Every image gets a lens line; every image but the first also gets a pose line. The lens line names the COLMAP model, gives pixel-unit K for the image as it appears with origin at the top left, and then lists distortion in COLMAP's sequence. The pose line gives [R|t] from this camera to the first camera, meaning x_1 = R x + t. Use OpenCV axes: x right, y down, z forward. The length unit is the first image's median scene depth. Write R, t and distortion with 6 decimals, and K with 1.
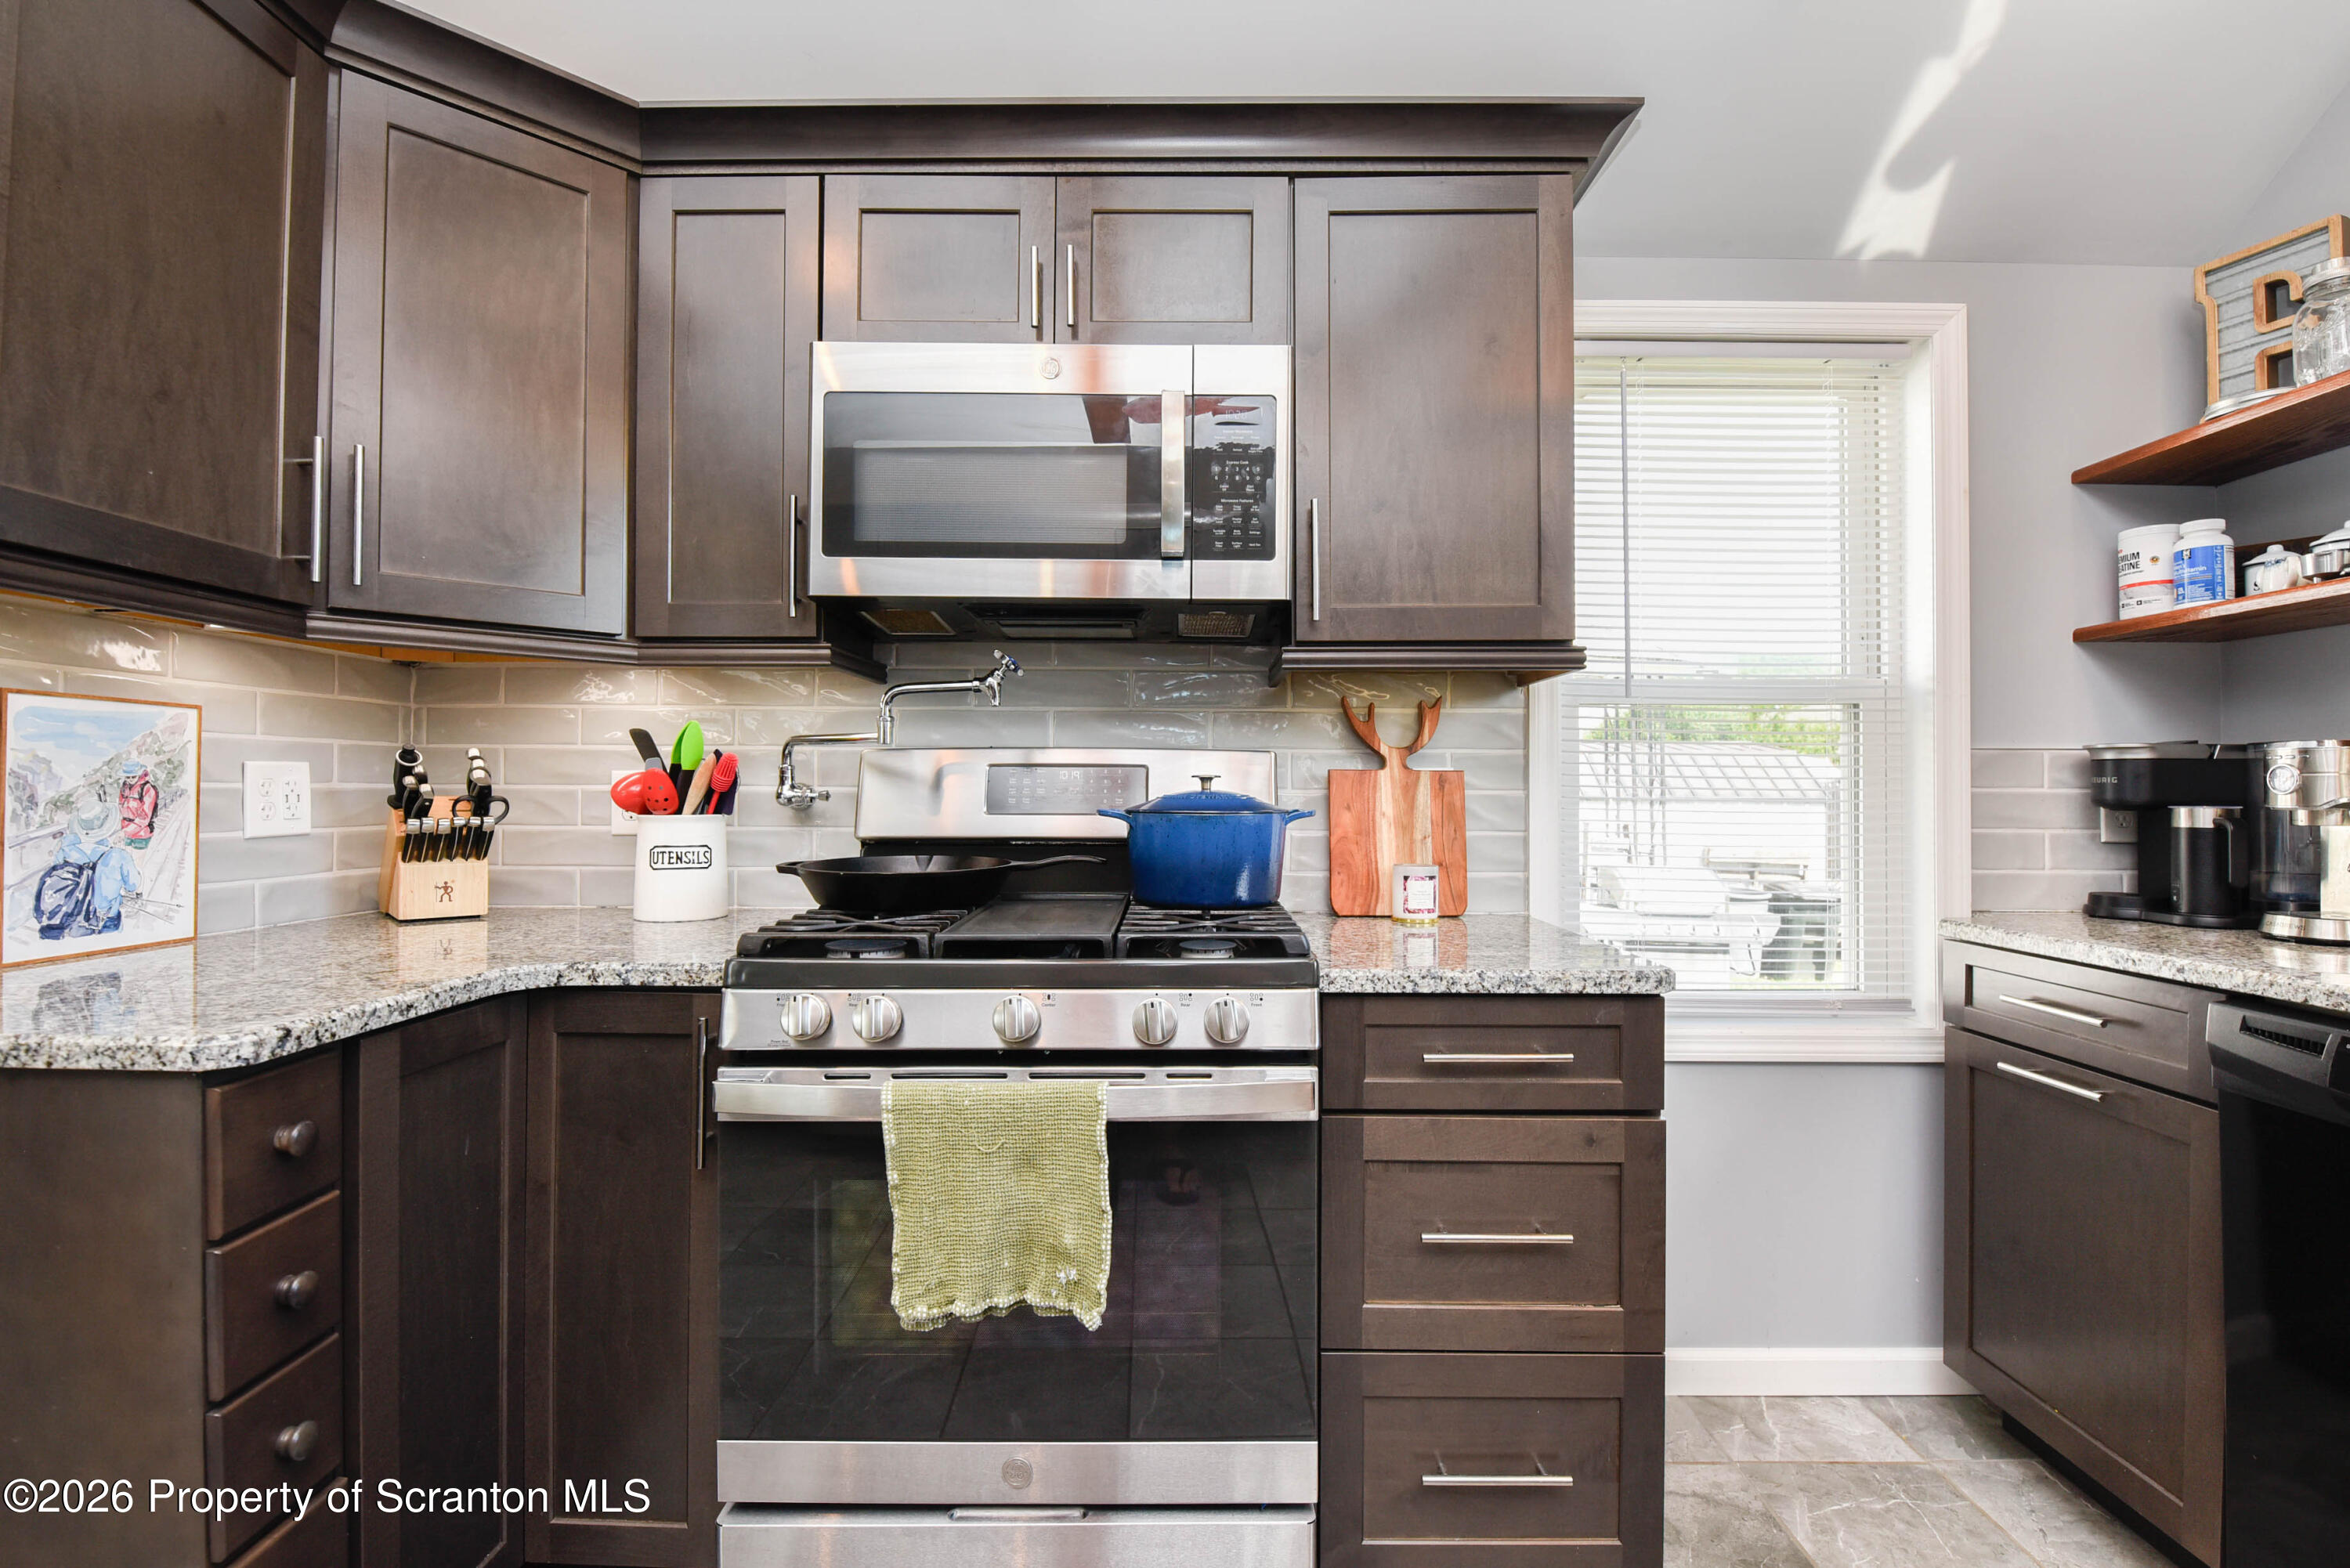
lens RADIAL K [[1048.0, 0, 1171.0], [0, 1048.0, 780.5], [0, 0, 1]] dist [0.000144, -0.010704]
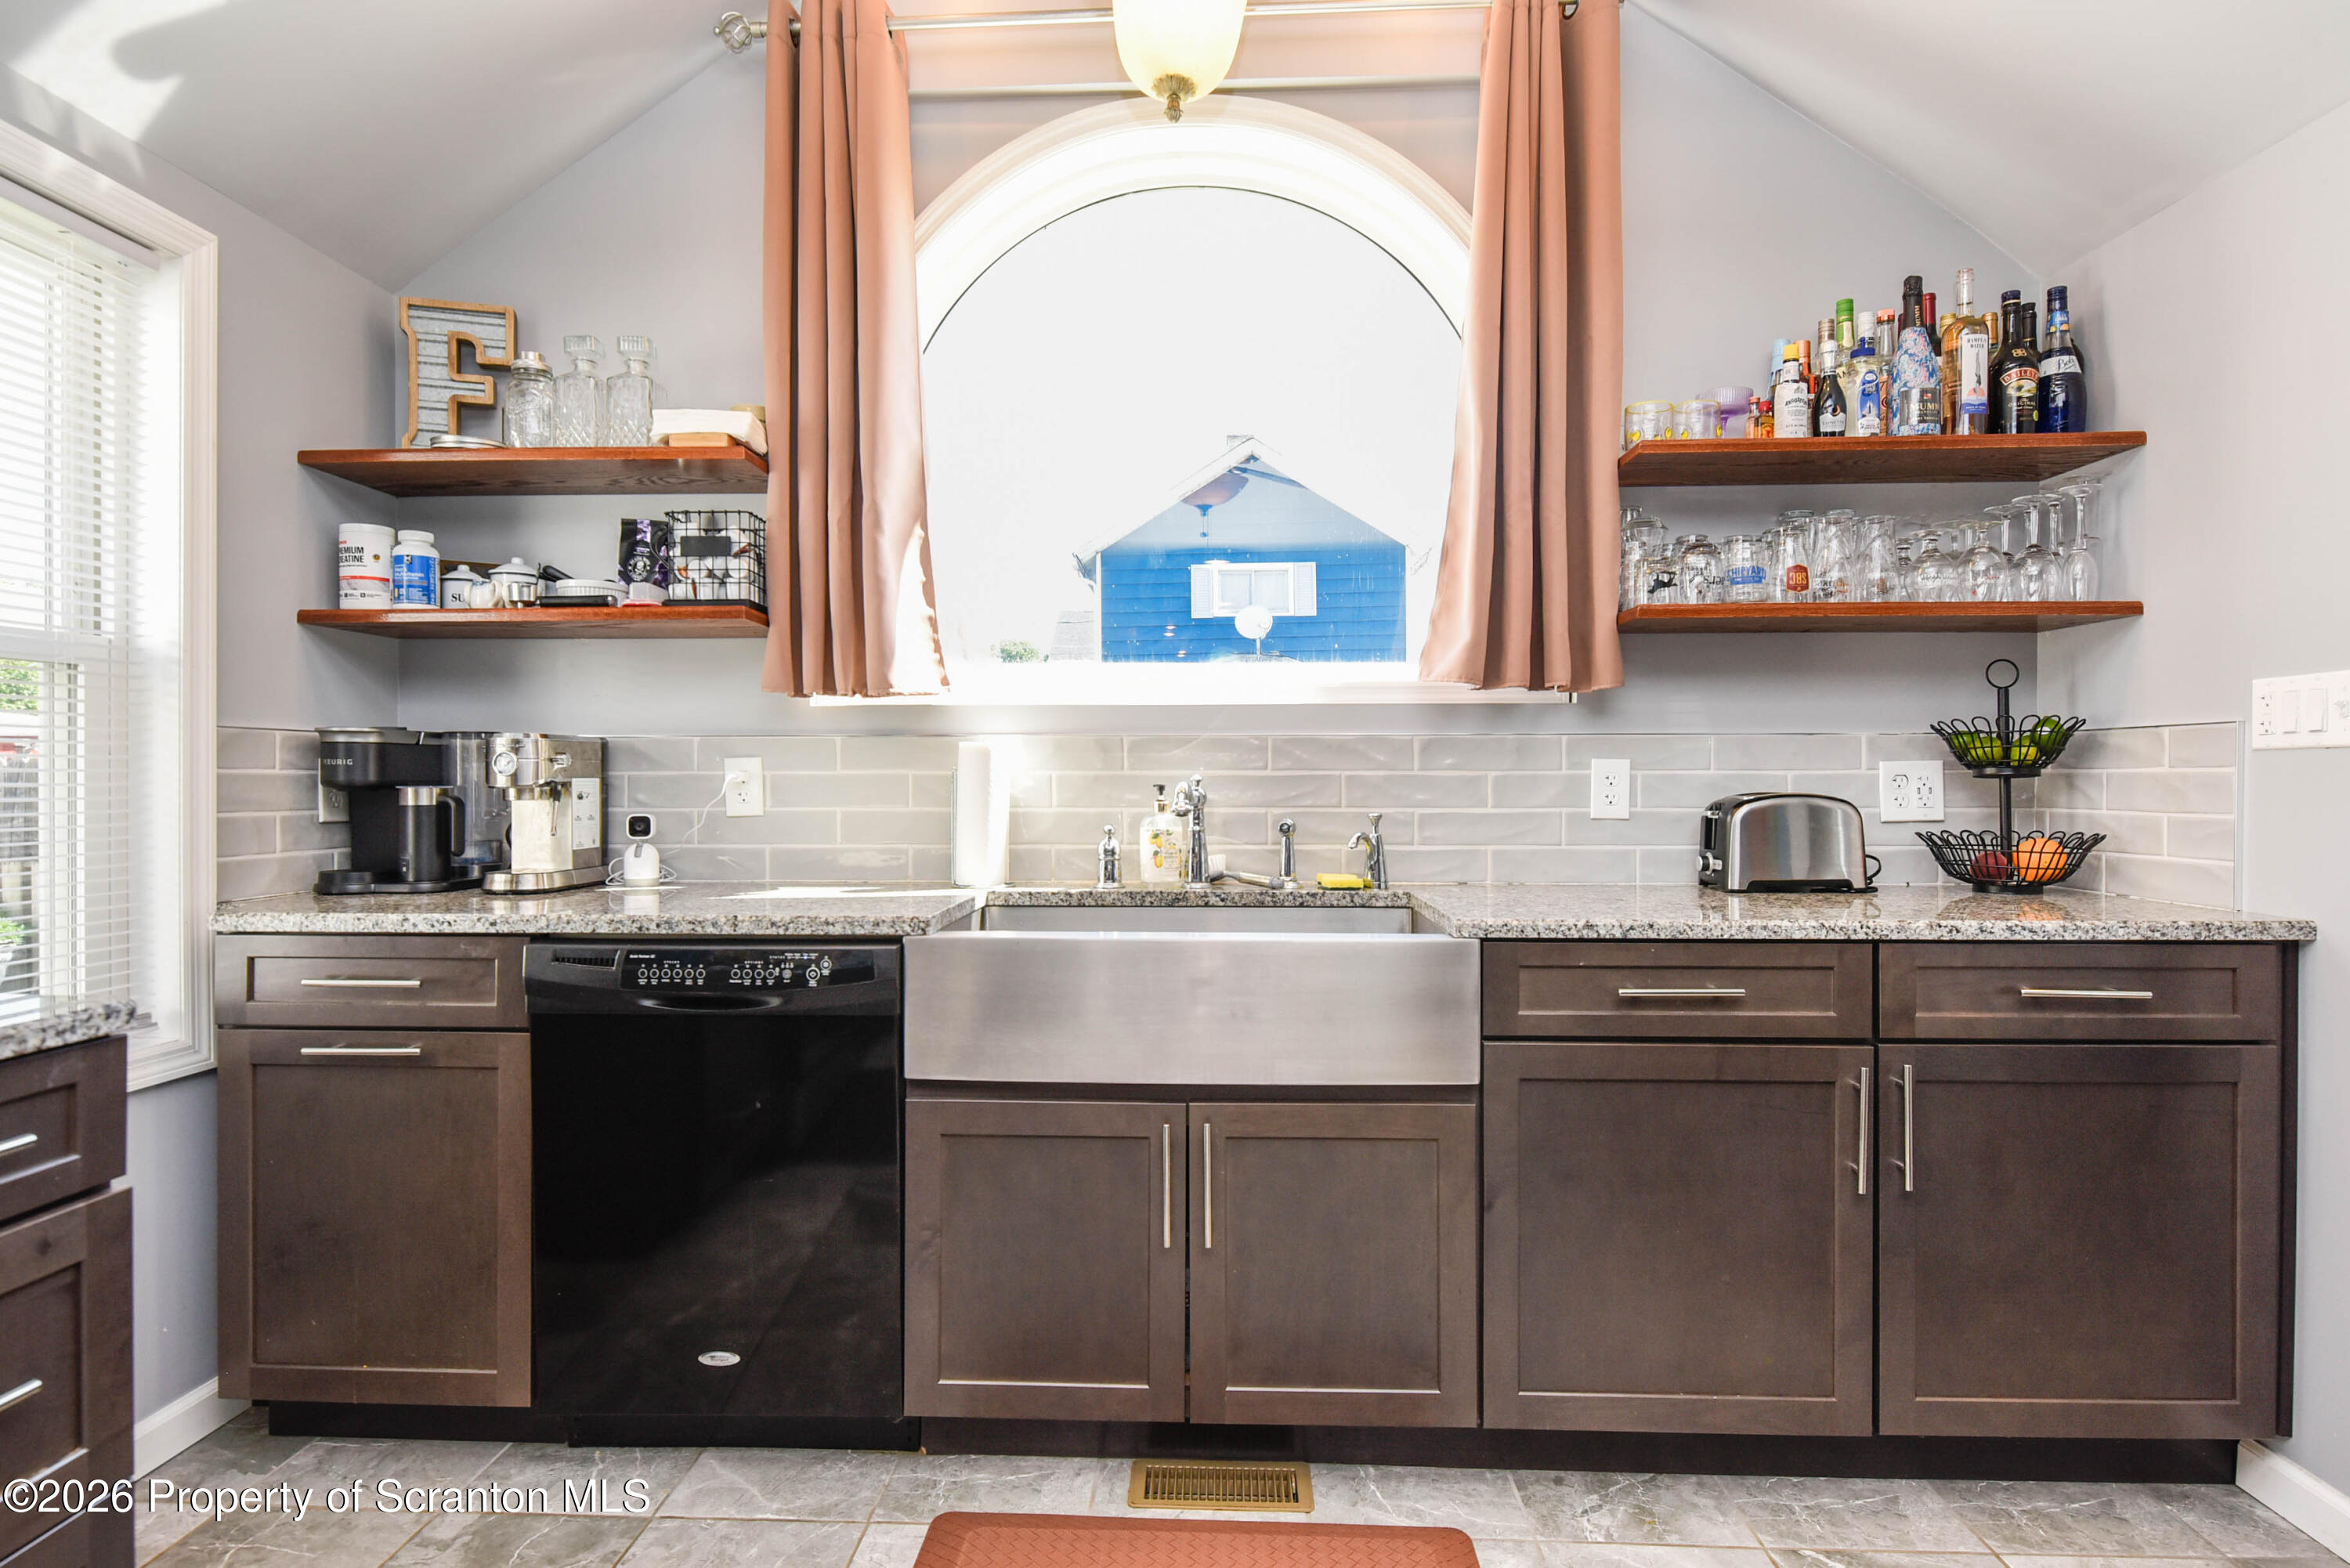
lens RADIAL K [[1267.4, 0, 1175.0], [0, 1267.4, 784.0], [0, 0, 1]] dist [0.015244, -0.000247]
pose [[0.026022, -0.008473, 0.999625, -0.388121], [-0.014296, 0.999859, 0.008847, -0.001771], [-0.999559, -0.014521, 0.025898, 0.148220]]
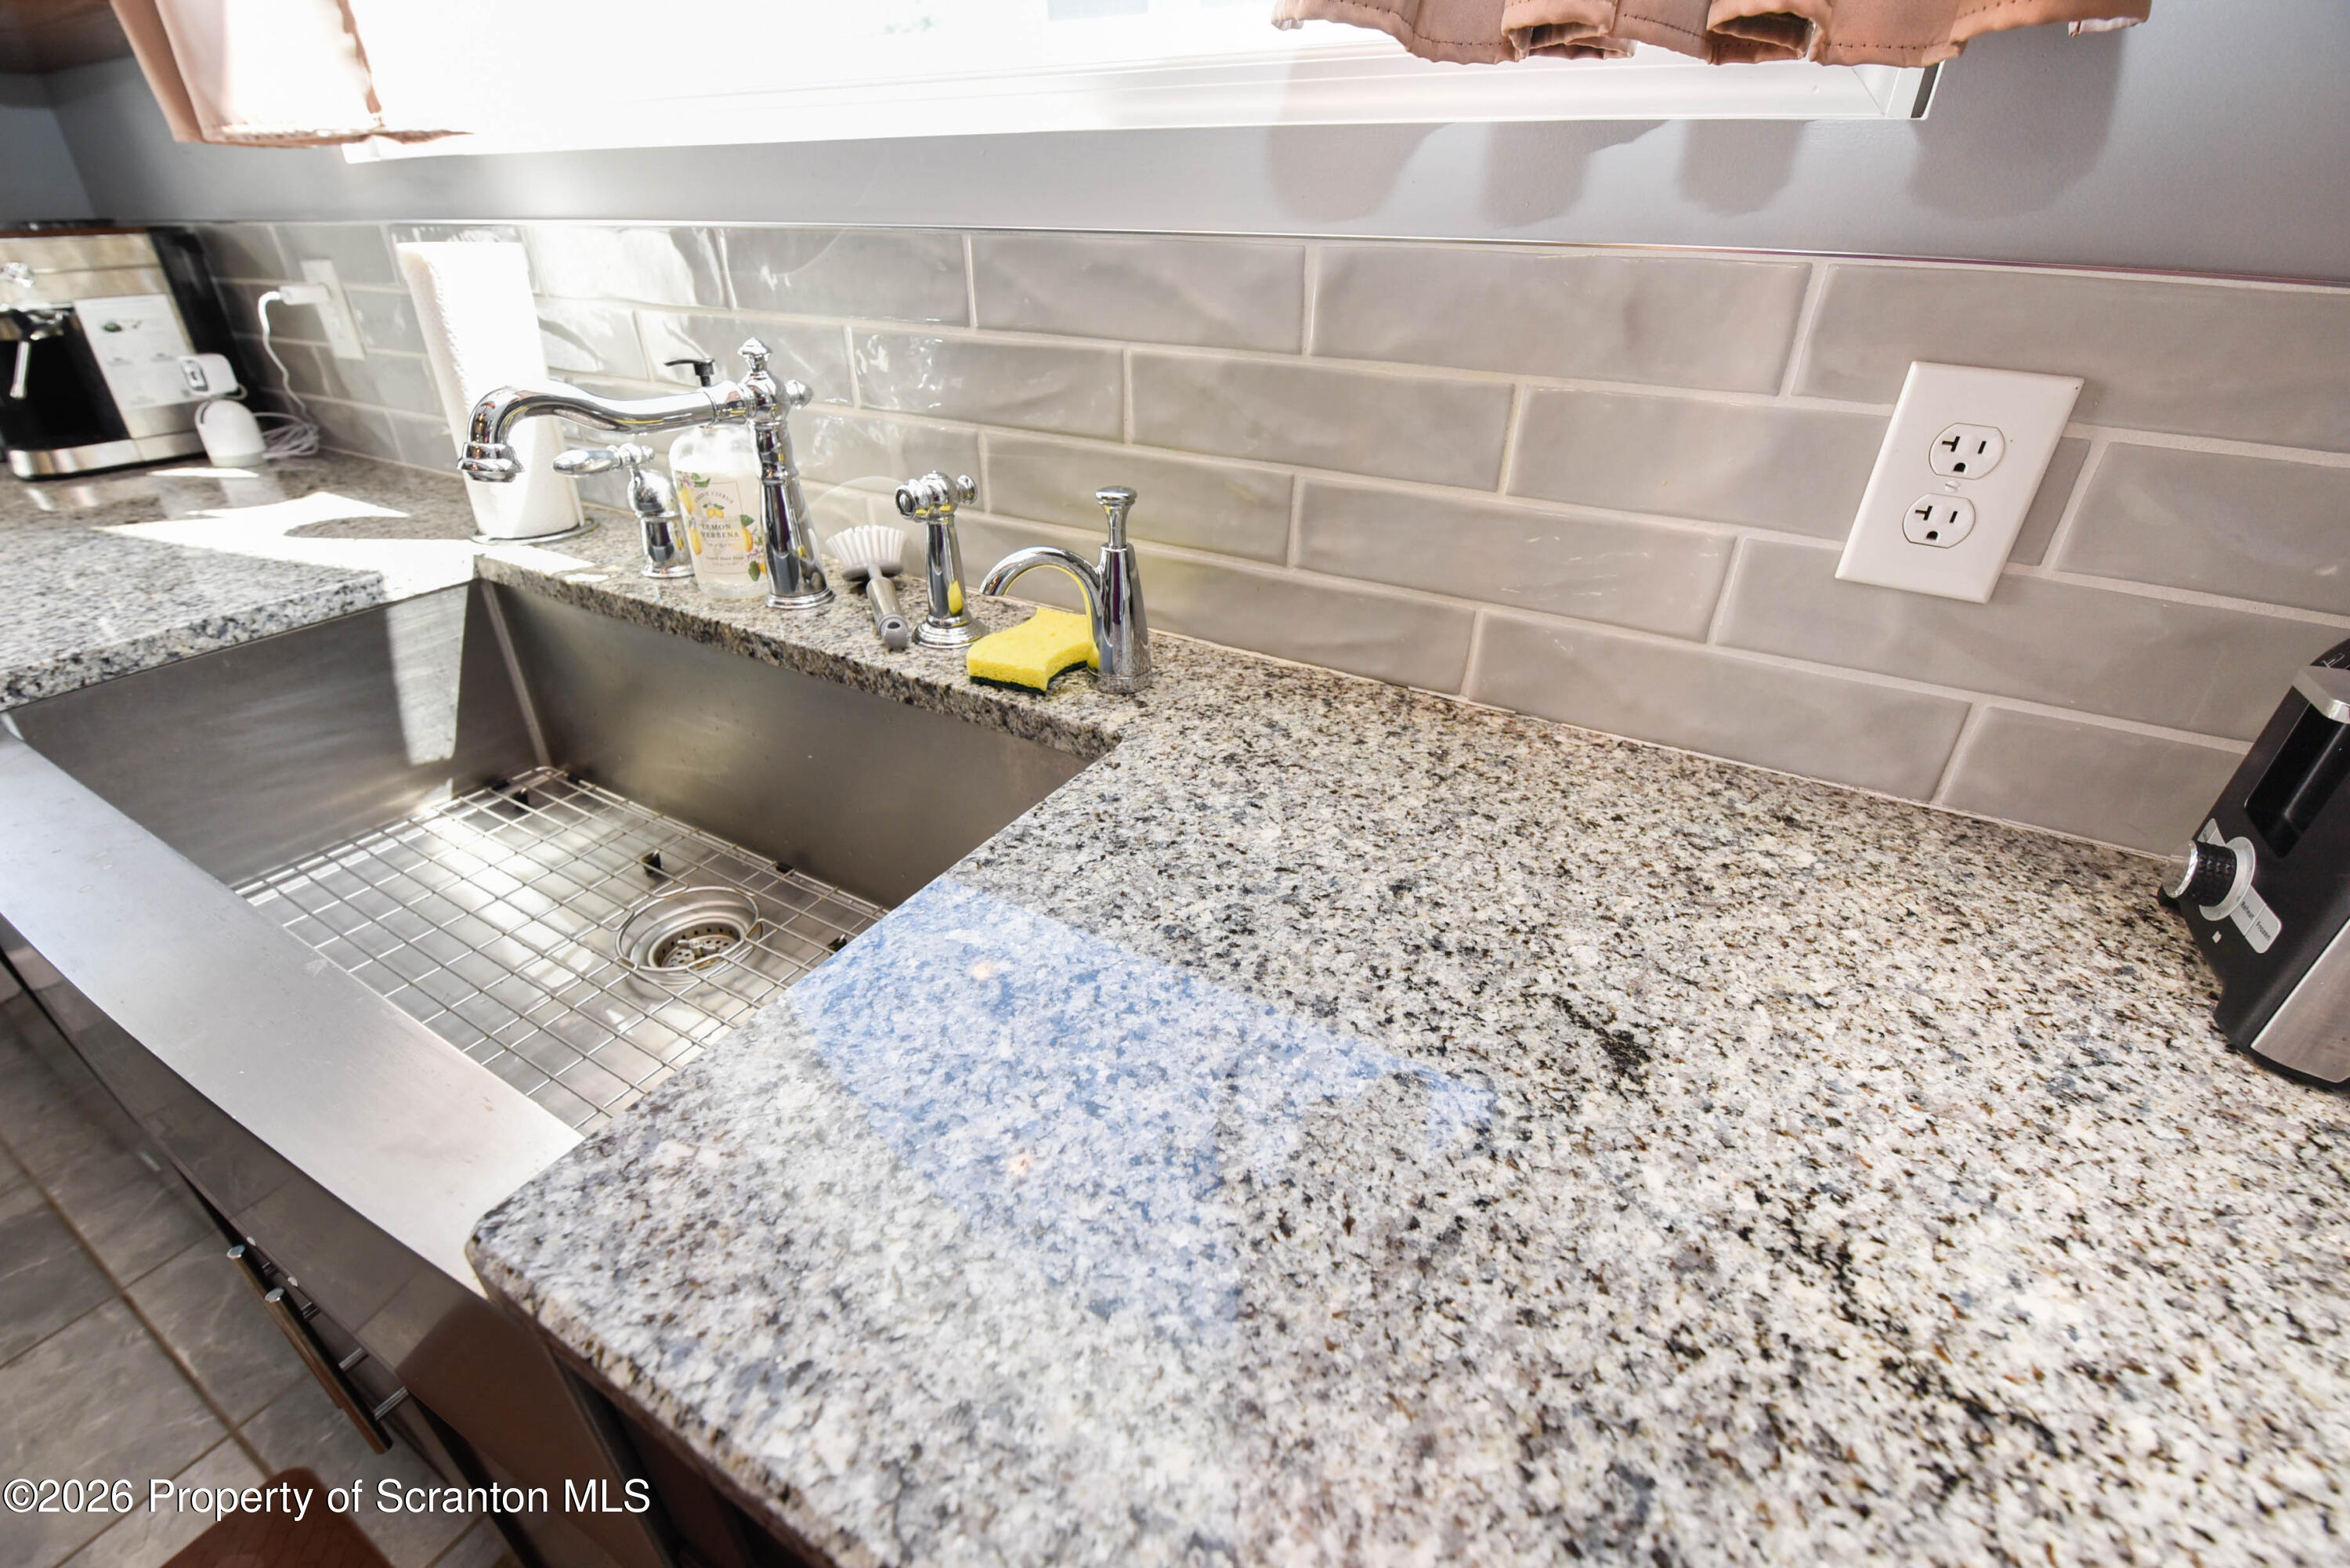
lens RADIAL K [[1012.1, 0, 1168.2], [0, 1012.1, 791.1], [0, 0, 1]] dist [-0.003138, -0.007975]
pose [[0.500422, -0.430307, 0.751275, 0.762119], [-0.022236, 0.861067, 0.508004, -0.066817], [-0.865496, -0.270922, 0.421329, -0.291594]]
